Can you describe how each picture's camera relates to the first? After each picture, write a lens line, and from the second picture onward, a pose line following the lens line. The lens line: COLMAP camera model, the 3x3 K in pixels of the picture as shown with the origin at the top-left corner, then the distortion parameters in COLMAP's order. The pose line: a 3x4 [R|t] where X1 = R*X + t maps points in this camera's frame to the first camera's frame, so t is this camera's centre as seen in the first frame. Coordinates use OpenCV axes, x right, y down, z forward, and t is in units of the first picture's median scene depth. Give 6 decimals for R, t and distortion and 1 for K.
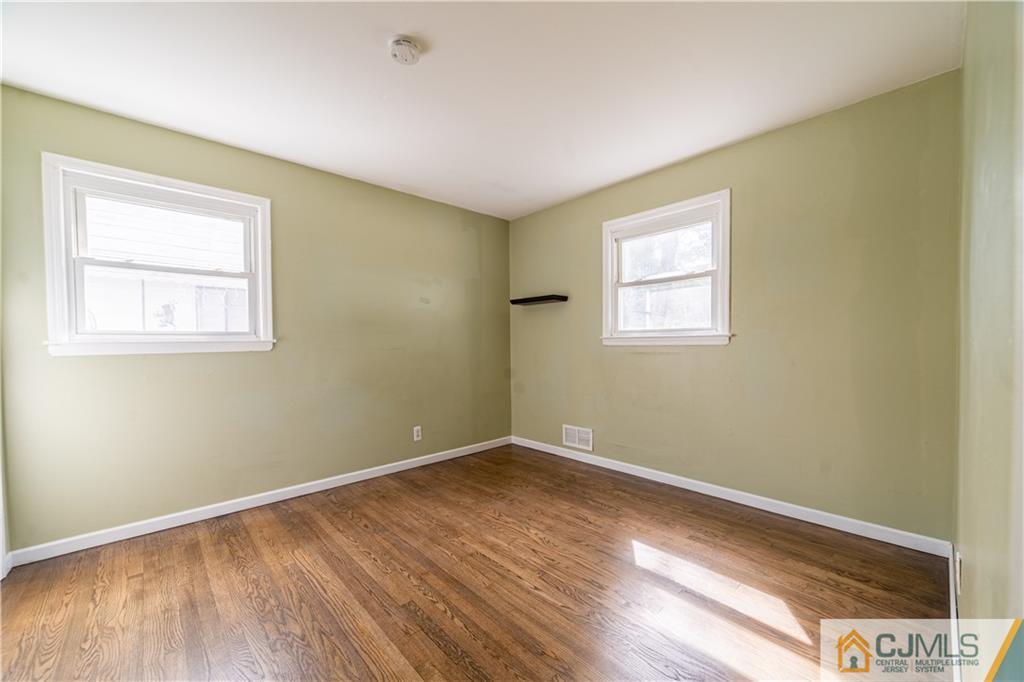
lens RADIAL K [[398.5, 0, 514.9], [0, 398.5, 350.1], [0, 0, 1]] dist [-0.000121, 0.000051]
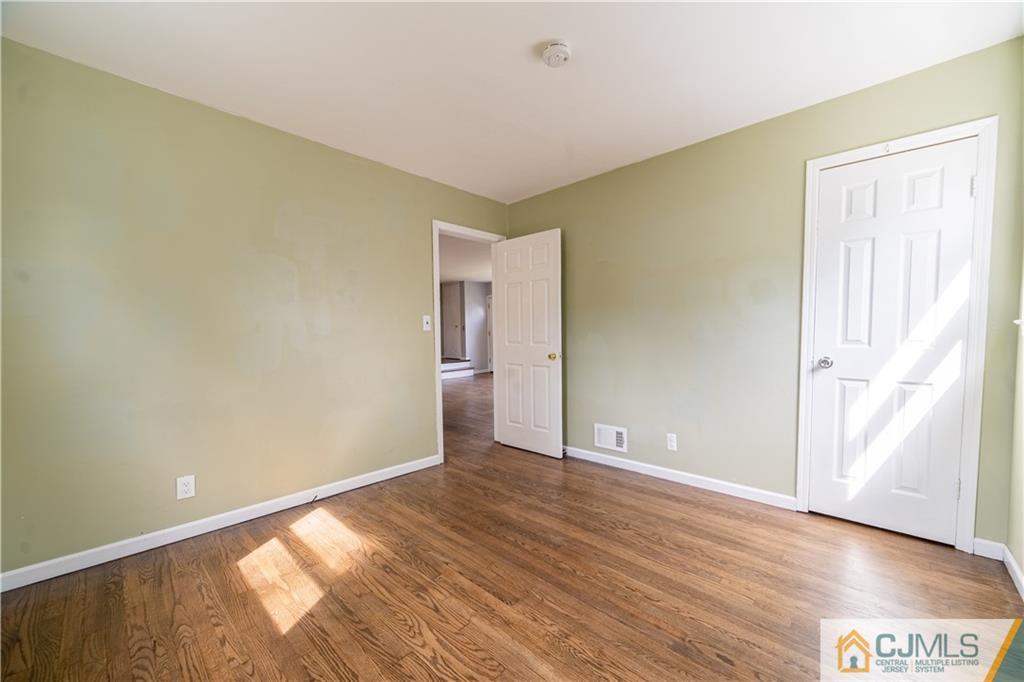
lens RADIAL K [[398.5, 0, 514.9], [0, 398.5, 350.1], [0, 0, 1]] dist [-0.000121, 0.000051]
pose [[-0.997668, 0.027898, -0.062291, -0.077307], [0.023519, 0.997272, 0.069971, -0.046169], [0.064073, 0.068343, -0.995602, 1.977775]]
